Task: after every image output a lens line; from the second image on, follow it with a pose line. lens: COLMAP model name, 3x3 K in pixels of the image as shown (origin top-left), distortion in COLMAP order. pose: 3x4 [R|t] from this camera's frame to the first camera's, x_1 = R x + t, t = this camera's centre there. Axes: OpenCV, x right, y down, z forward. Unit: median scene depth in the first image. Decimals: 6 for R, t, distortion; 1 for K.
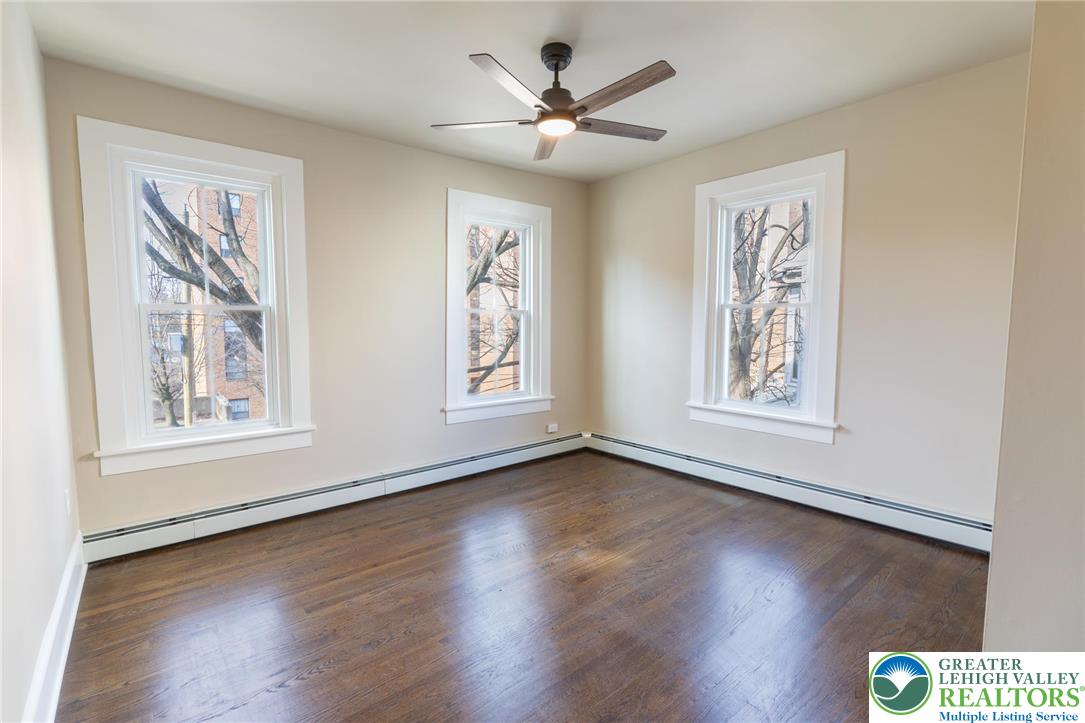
lens RADIAL K [[503.9, 0, 549.1], [0, 503.9, 363.9], [0, 0, 1]] dist [-0.002000, -0.000090]
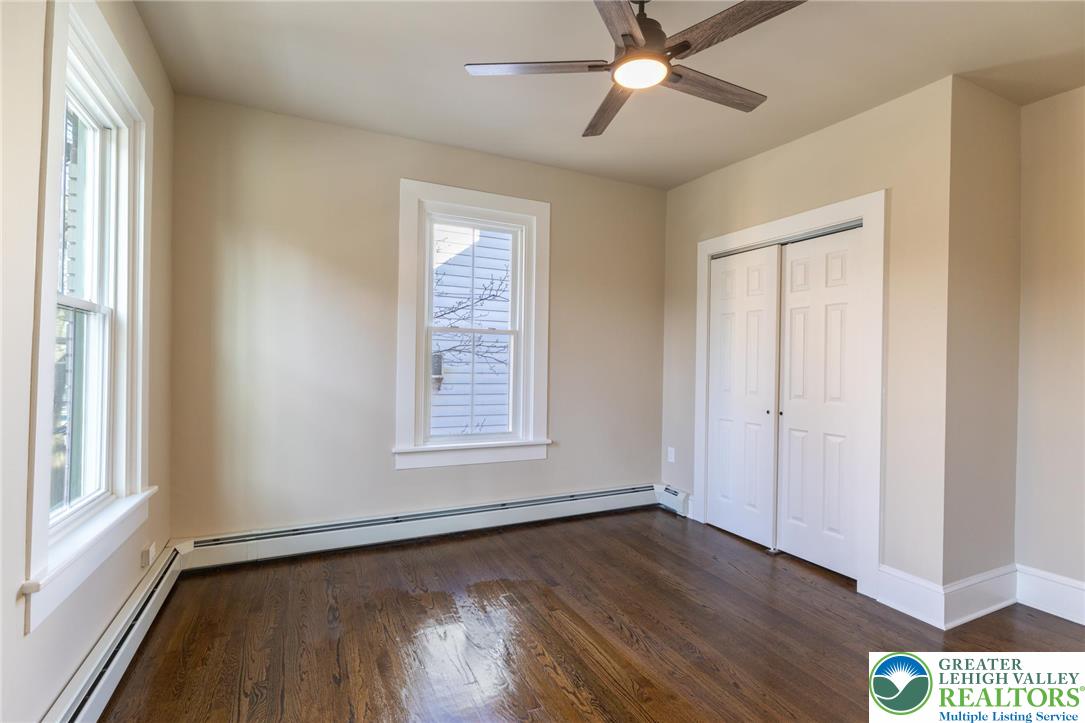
lens RADIAL K [[503.9, 0, 545.4], [0, 503.9, 360.0], [0, 0, 1]] dist [-0.002000, -0.000090]
pose [[0.238844, 0.007726, 0.971027, -0.459905], [0.062002, 0.997807, -0.023190, -0.028951], [-0.969076, 0.065745, 0.237841, 0.625956]]
